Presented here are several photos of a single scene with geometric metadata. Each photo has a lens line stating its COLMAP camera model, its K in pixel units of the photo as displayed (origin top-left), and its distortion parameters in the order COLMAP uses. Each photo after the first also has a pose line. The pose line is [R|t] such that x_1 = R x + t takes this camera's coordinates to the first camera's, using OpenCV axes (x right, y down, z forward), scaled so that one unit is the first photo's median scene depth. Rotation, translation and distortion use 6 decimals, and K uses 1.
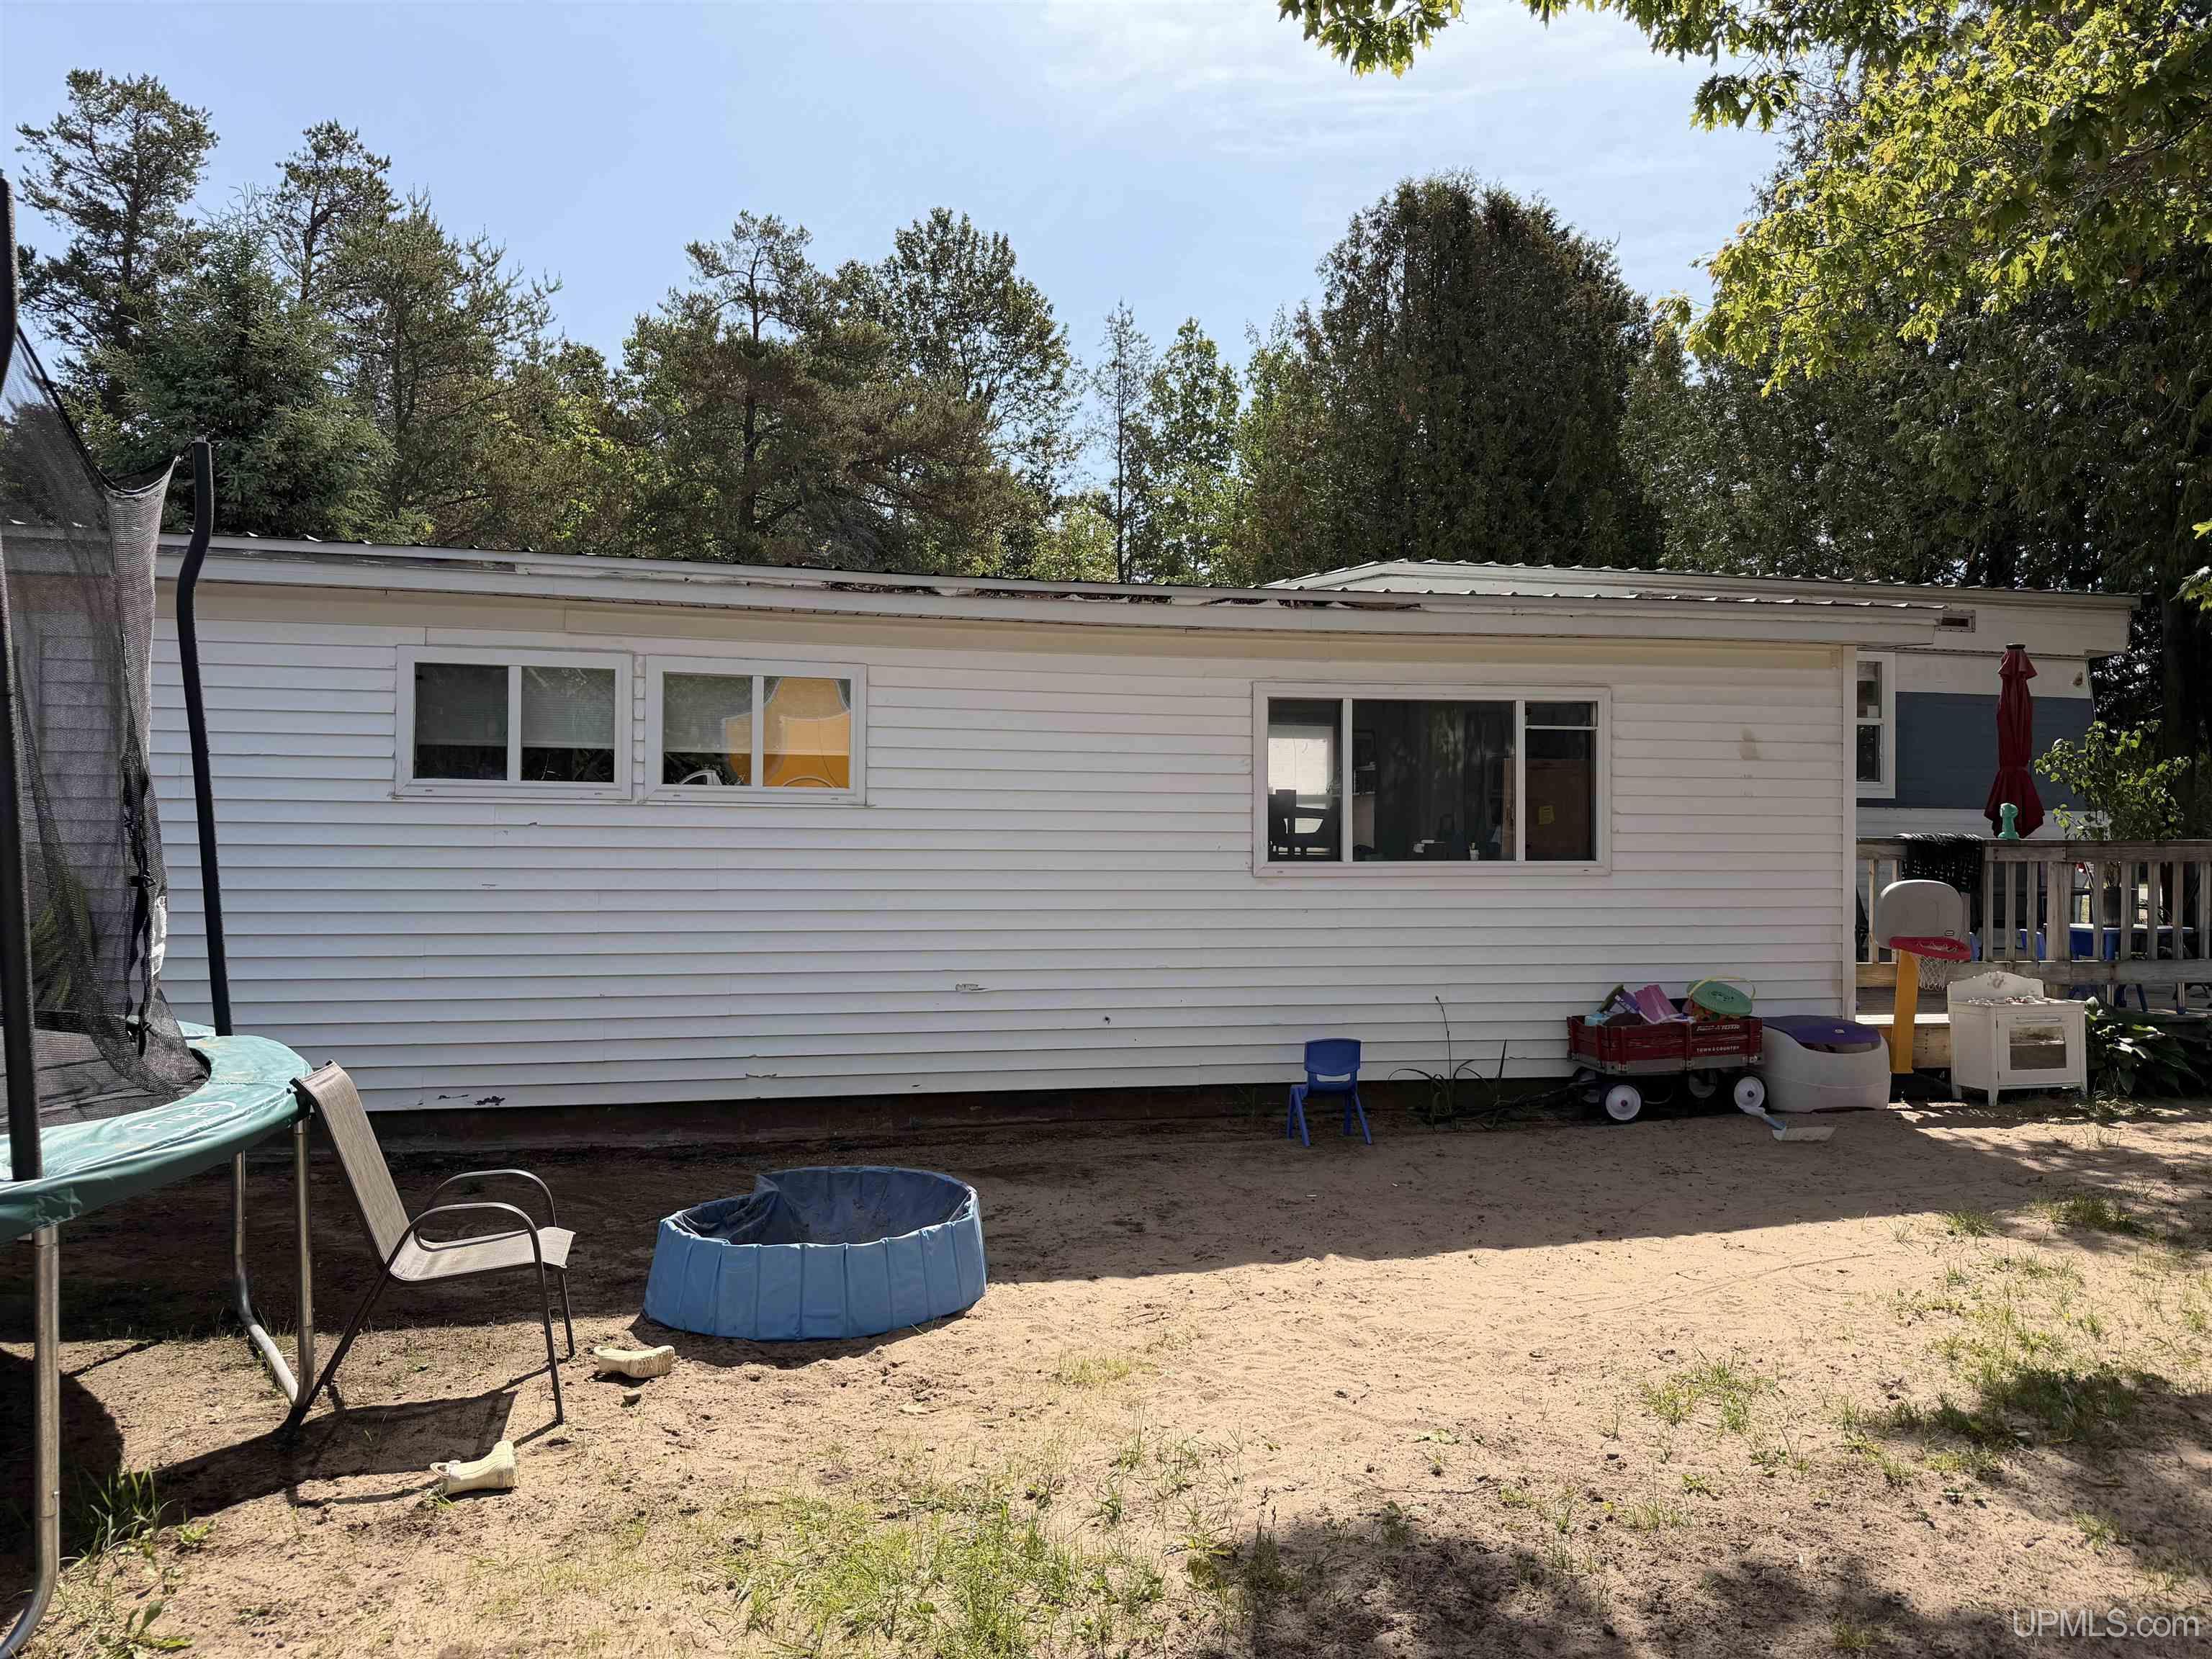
lens RADIAL K [[1528.0, 0, 1065.3], [0, 1528.0, 822.1], [0, 0, 1]] dist [0.072840, -0.126436]
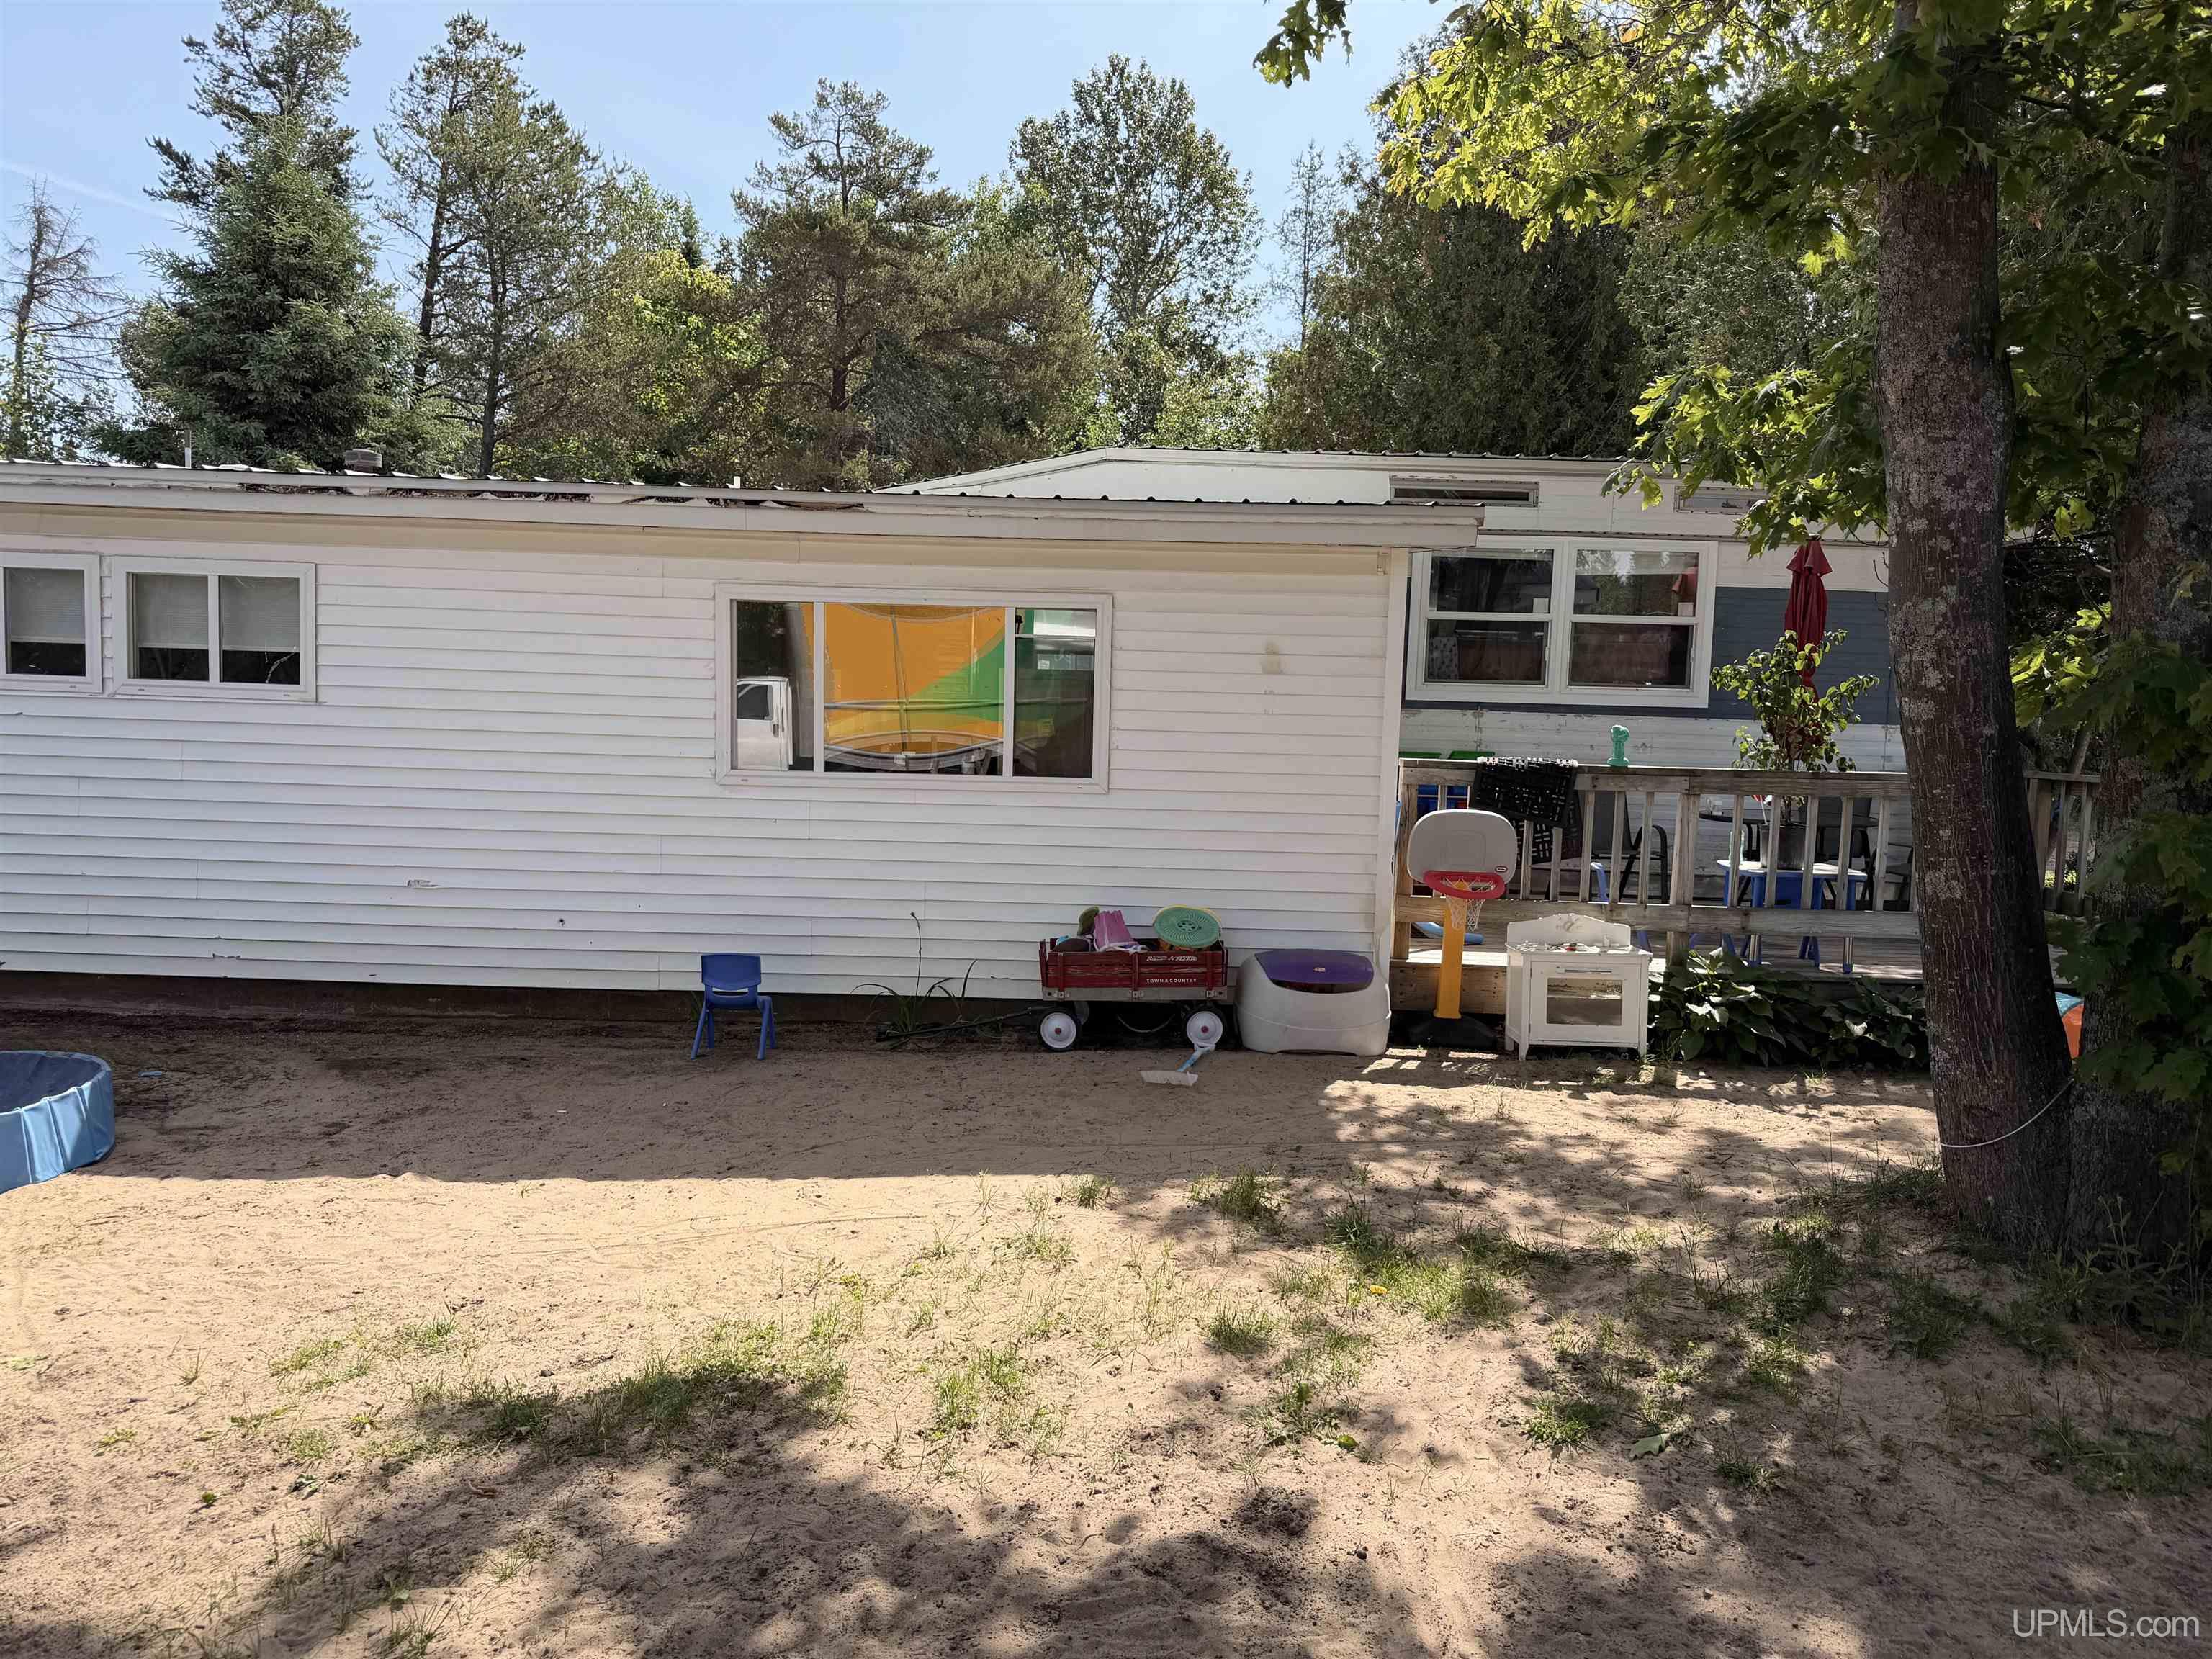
lens RADIAL K [[1539.3, 0, 1069.6], [0, 1539.3, 785.8], [0, 0, 1]] dist [0.106540, -0.190513]
pose [[0.979138, 0.031077, -0.200807, 0.537956], [-0.018590, 0.997791, 0.063774, -0.029112], [0.202346, -0.058711, 0.977553, 0.074633]]
